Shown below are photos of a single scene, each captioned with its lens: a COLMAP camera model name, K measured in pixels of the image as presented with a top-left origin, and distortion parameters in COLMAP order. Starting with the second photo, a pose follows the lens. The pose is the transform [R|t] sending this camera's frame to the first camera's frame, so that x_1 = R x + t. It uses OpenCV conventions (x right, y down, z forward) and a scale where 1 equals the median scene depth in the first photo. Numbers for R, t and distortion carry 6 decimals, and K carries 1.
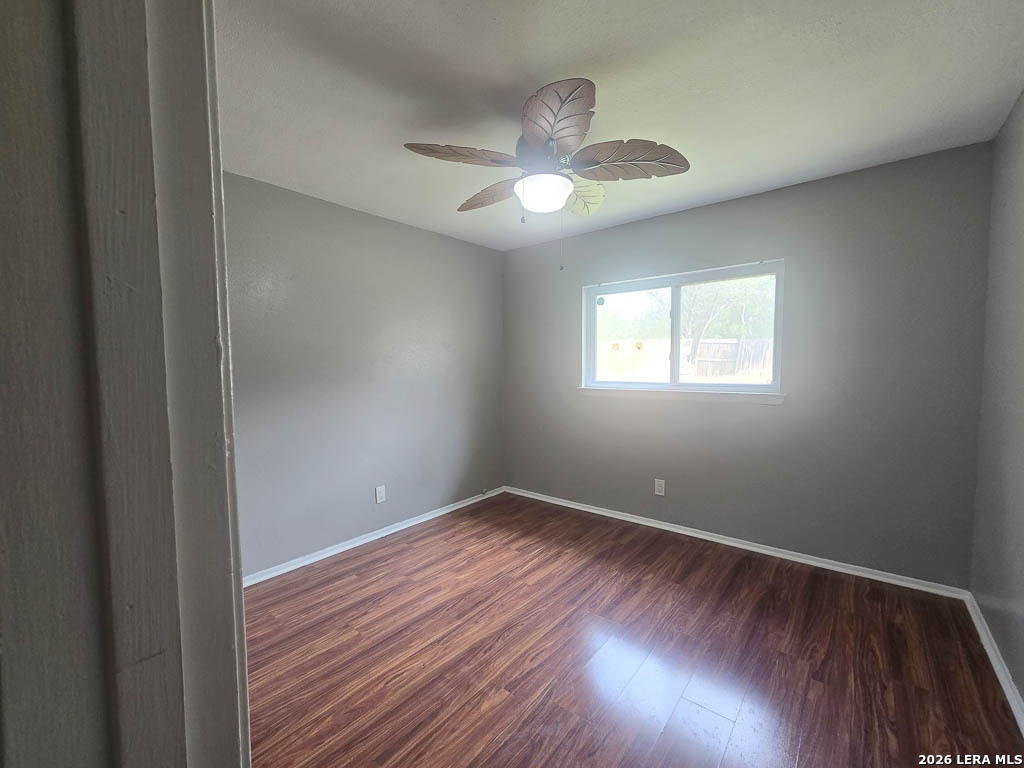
lens RADIAL K [[420.7, 0, 512.7], [0, 420.7, 381.2], [0, 0, 1]] dist [0.001529, 0.000006]
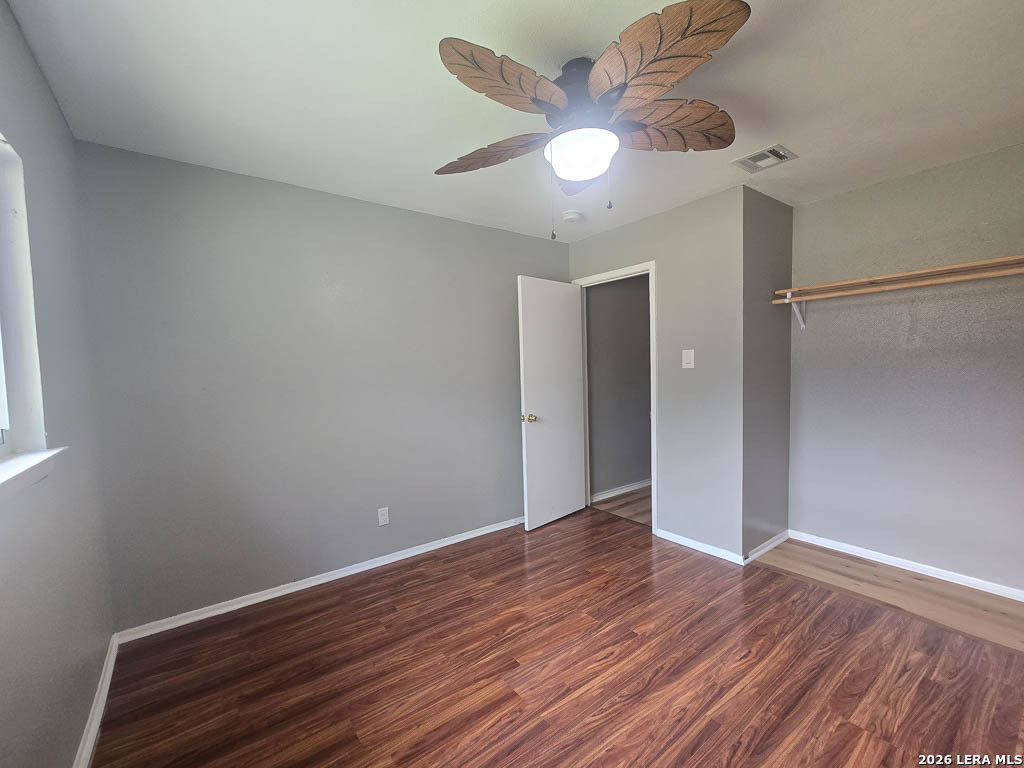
lens RADIAL K [[420.7, 0, 513.2], [0, 420.7, 387.5], [0, 0, 1]] dist [0.001529, 0.000006]
pose [[-0.970032, 0.024920, 0.241697, 0.014843], [0.045523, 0.995752, 0.080037, -0.076631], [-0.238676, 0.088641, -0.967045, 1.931145]]
